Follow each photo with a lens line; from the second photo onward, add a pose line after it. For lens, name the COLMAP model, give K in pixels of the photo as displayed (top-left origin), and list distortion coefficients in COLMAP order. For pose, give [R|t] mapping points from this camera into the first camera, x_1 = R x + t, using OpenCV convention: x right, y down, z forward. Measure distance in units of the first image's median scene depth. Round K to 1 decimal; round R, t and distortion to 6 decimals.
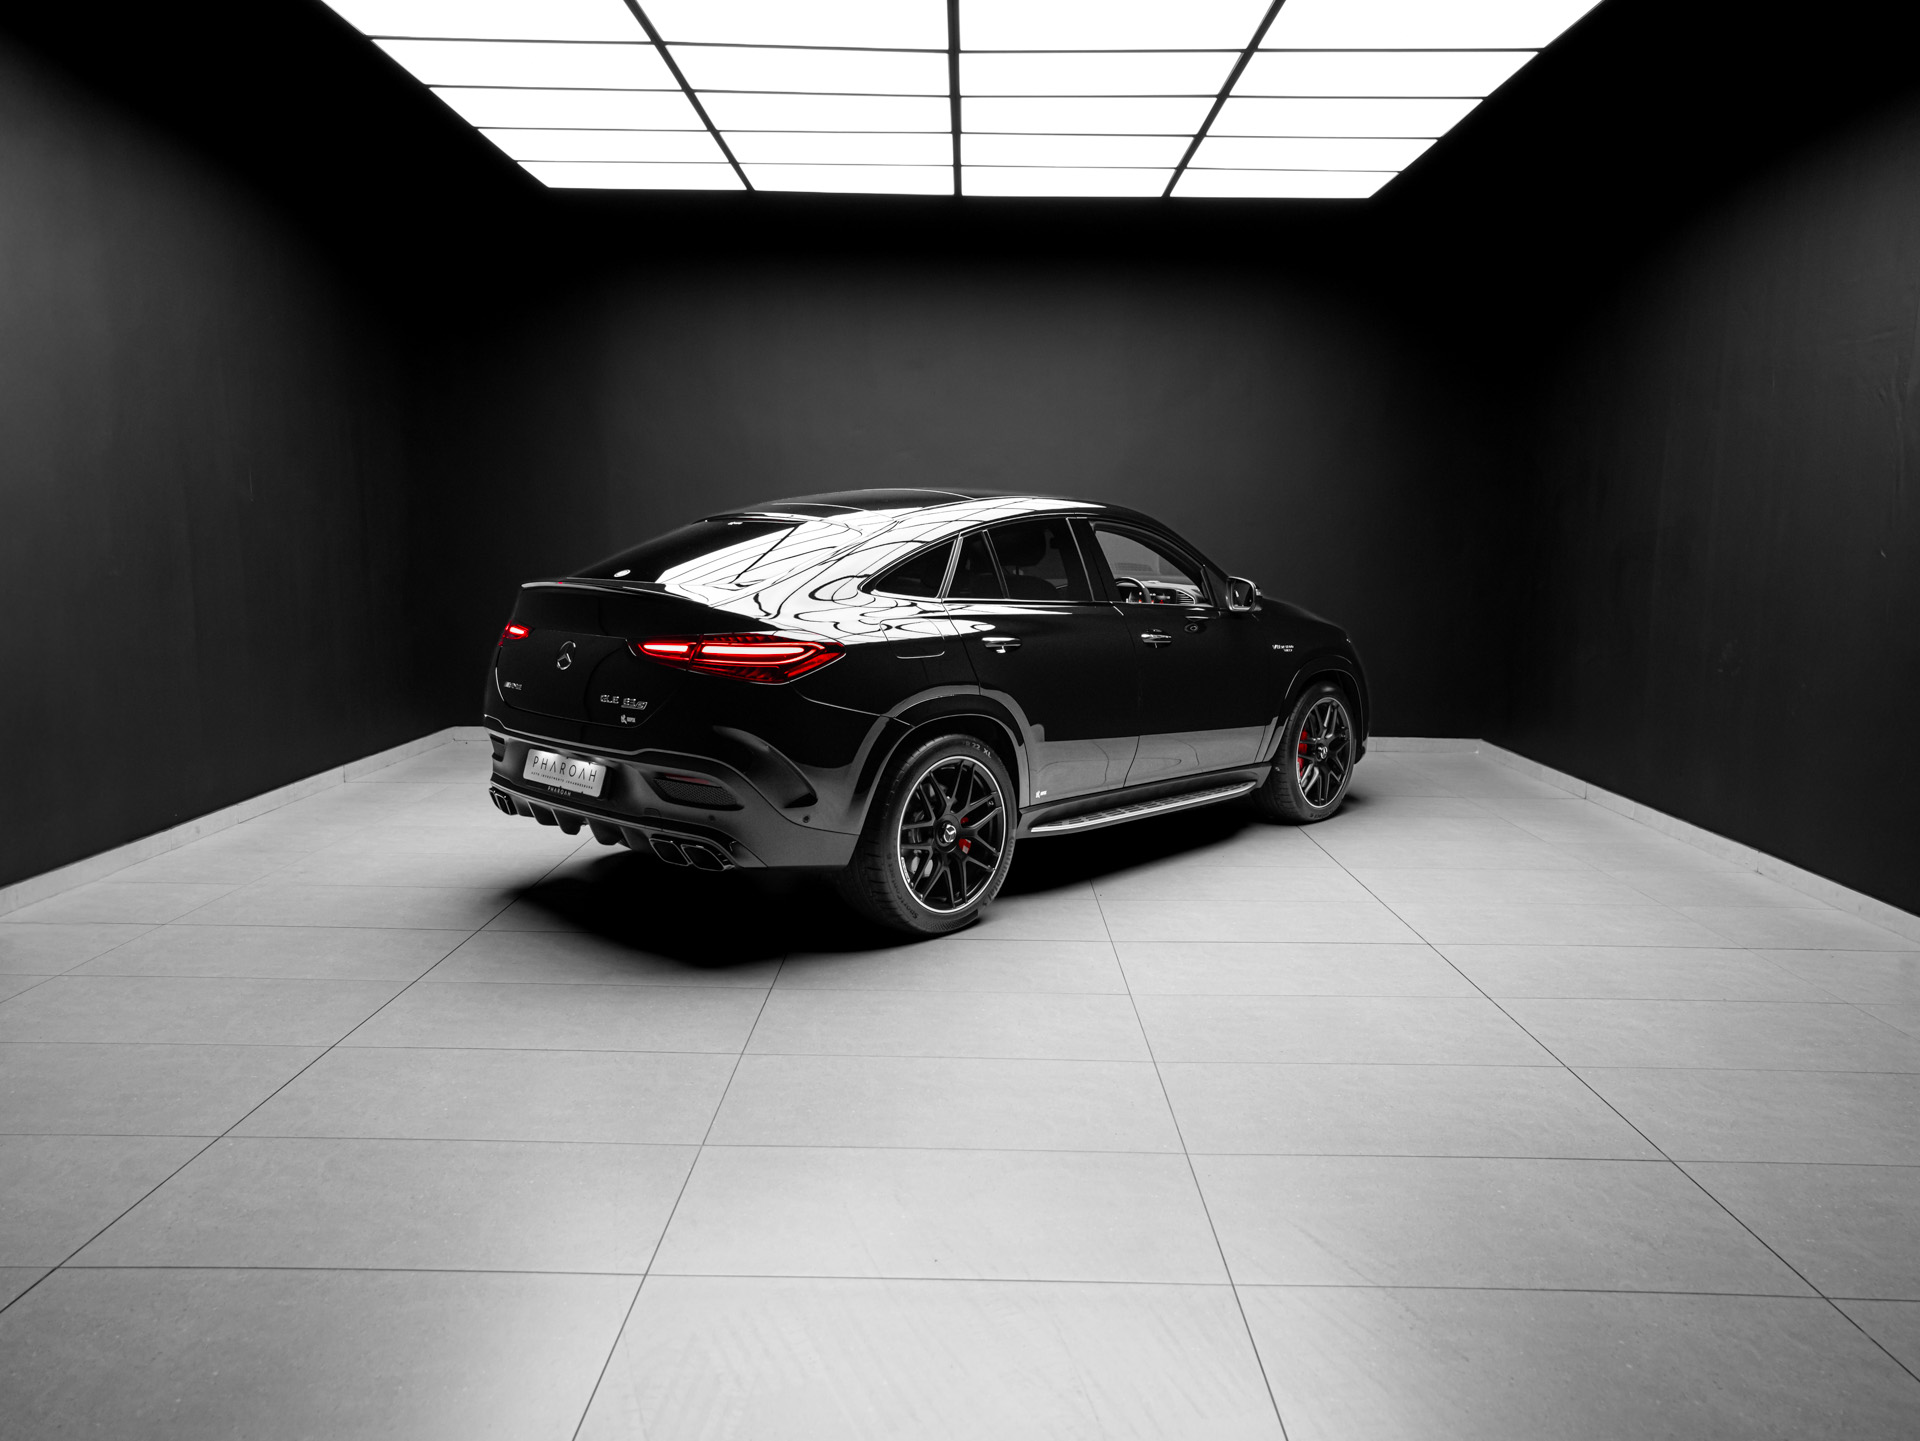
lens RADIAL K [[1395.5, 0, 956.3], [0, 1395.5, 721.3], [0, 0, 1]] dist [-0.000899, 0.002804]
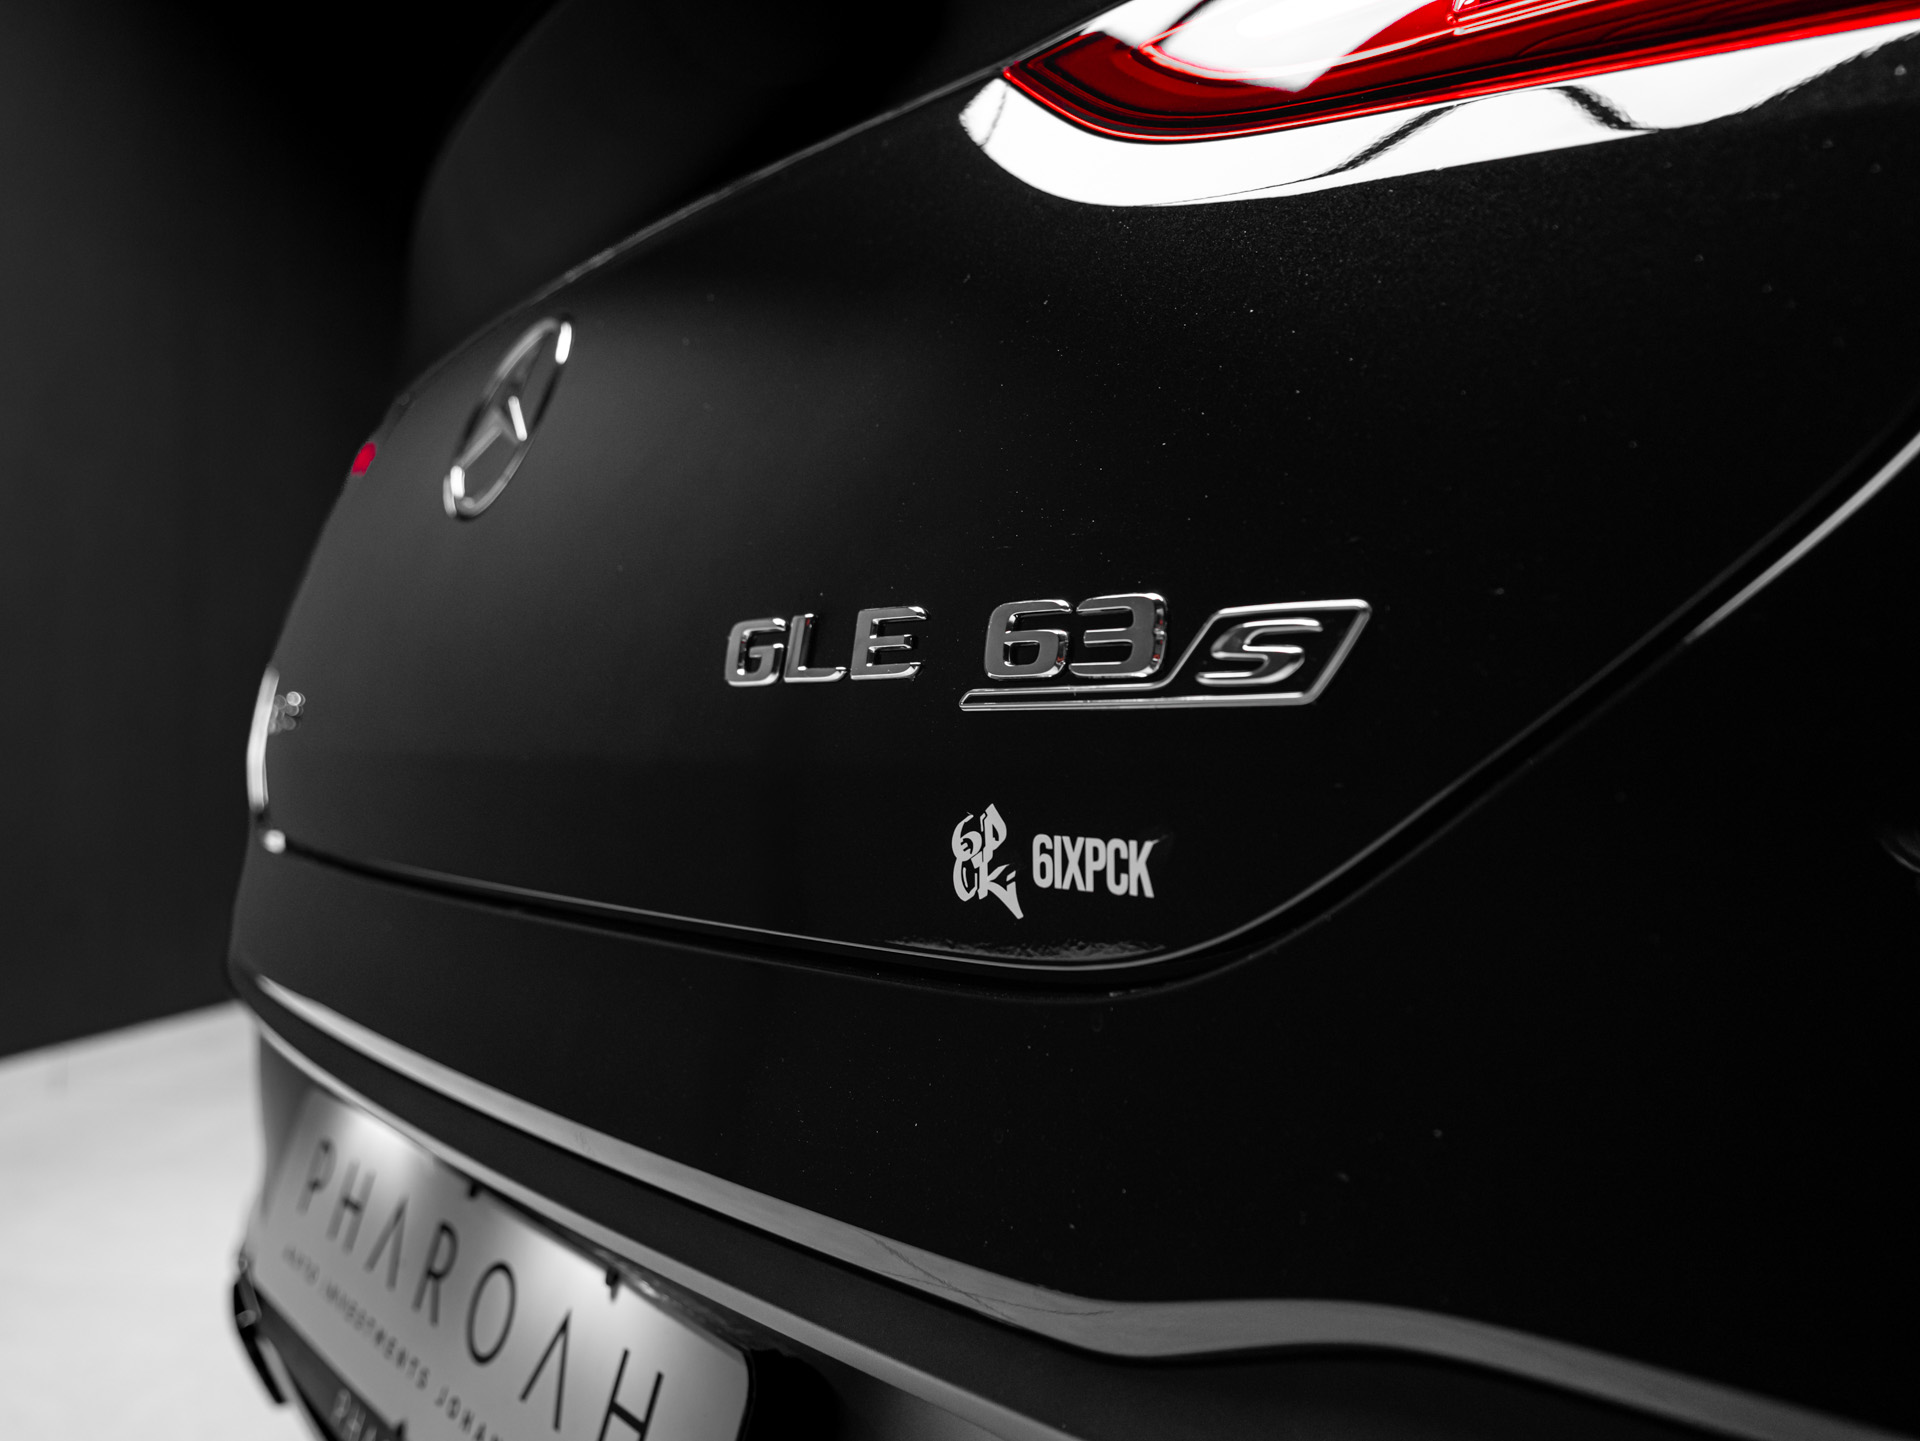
lens RADIAL K [[1428.8, 0, 960.4], [0, 1428.8, 718.2], [0, 0, 1]] dist [-0.028497, 0.063991]
pose [[0.992788, -0.001987, -0.119866, -0.221664], [-0.017948, 0.986131, -0.164995, 0.003778], [0.118531, 0.165956, 0.978984, 0.885516]]
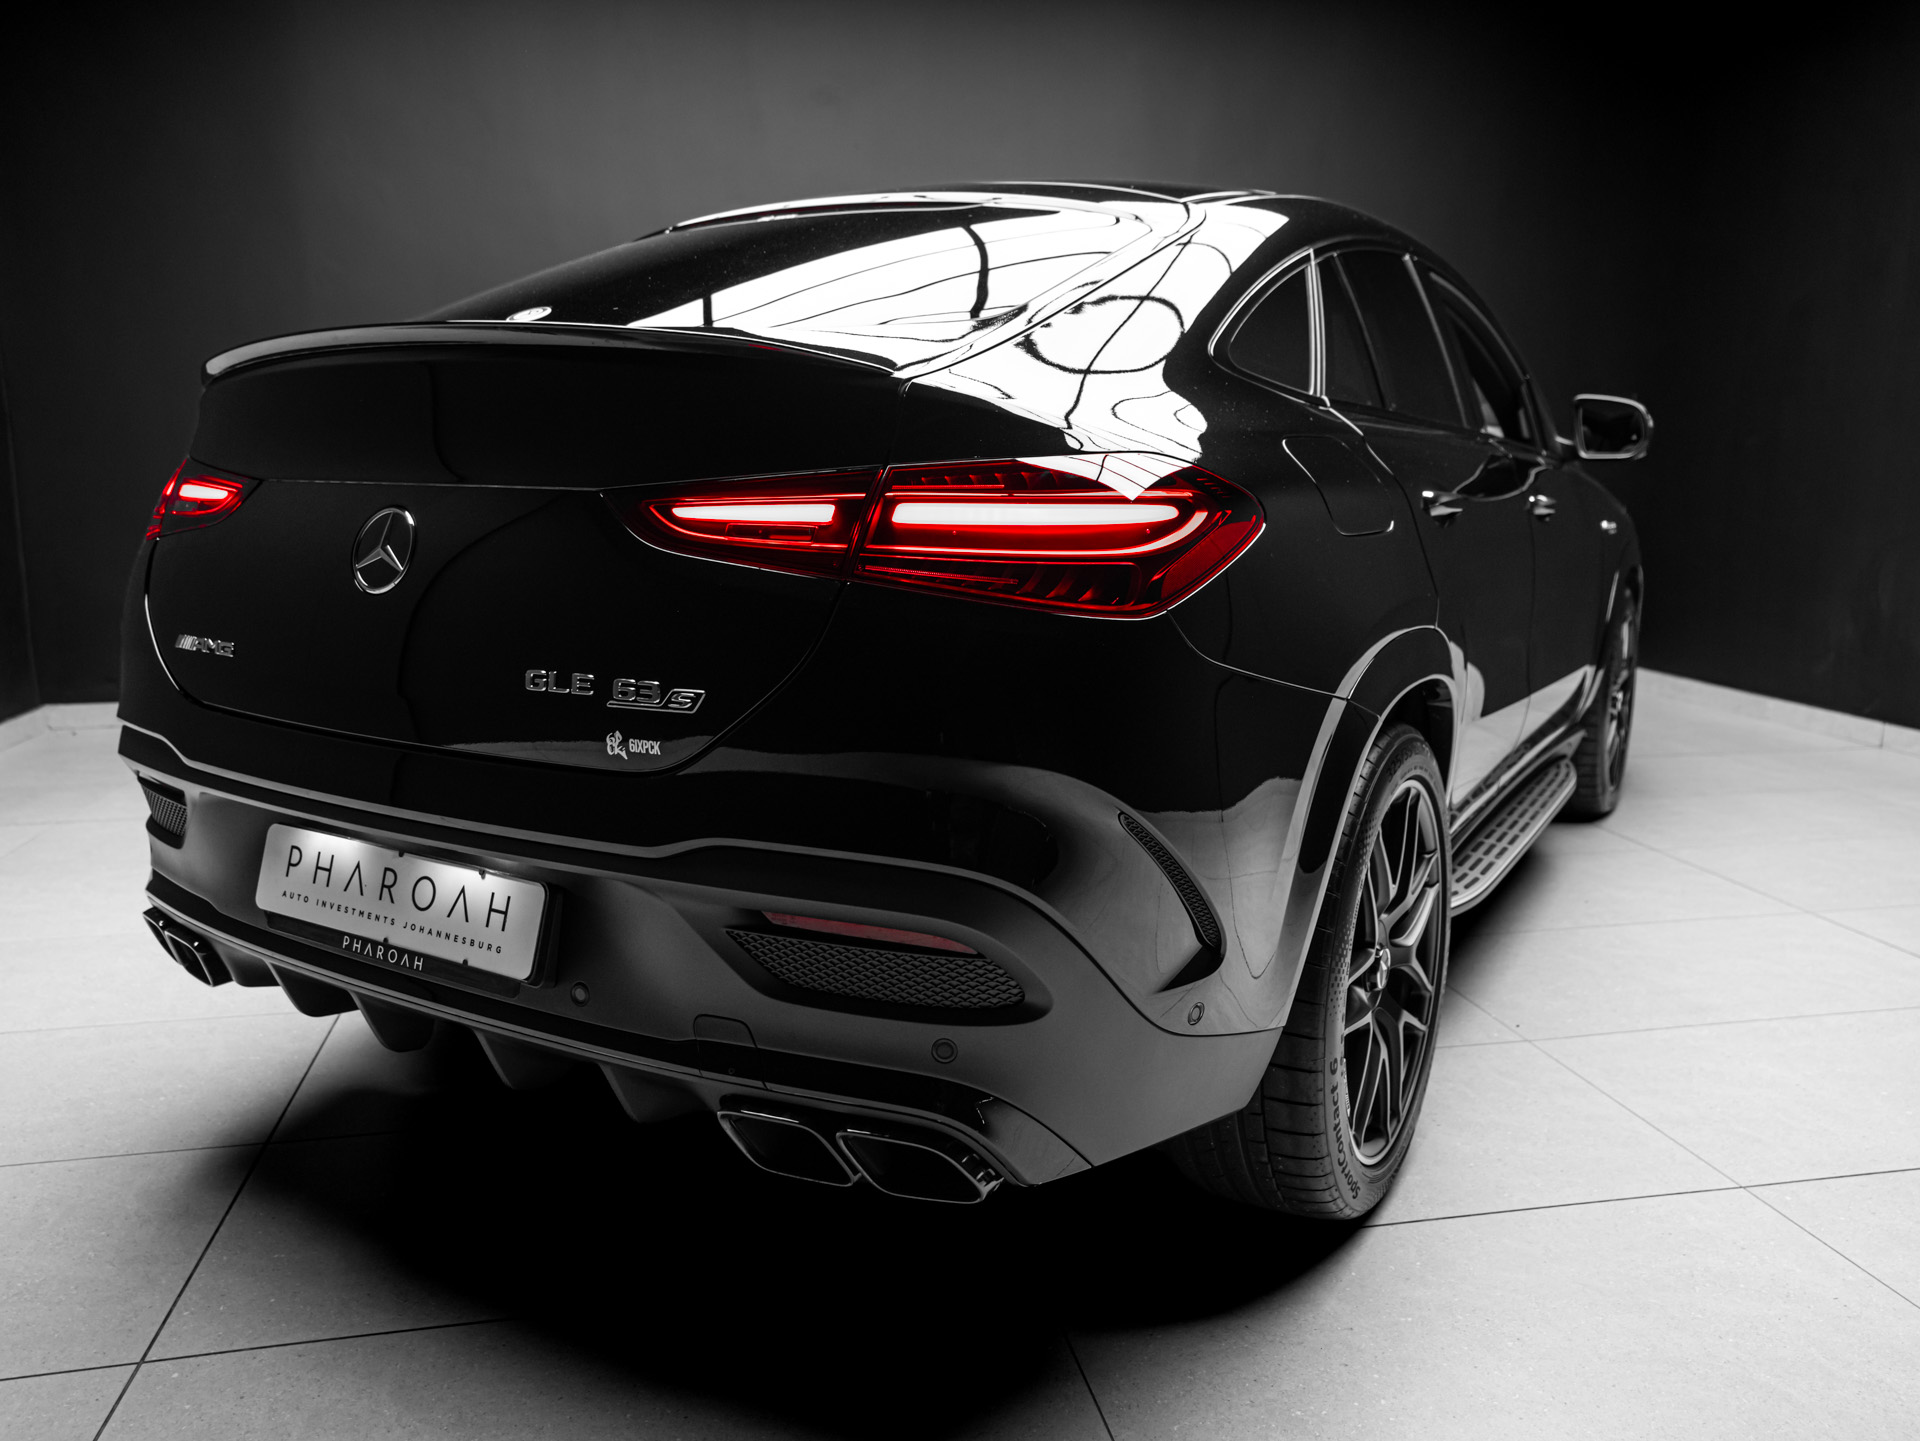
lens RADIAL K [[1428.8, 0, 950.2], [0, 1428.8, 725.1], [0, 0, 1]] dist [-0.028497, 0.063991]
pose [[0.976571, -0.047332, 0.209926, -0.223856], [0.035386, 0.997553, 0.060305, -0.021957], [-0.212267, -0.051463, 0.975856, 0.646731]]
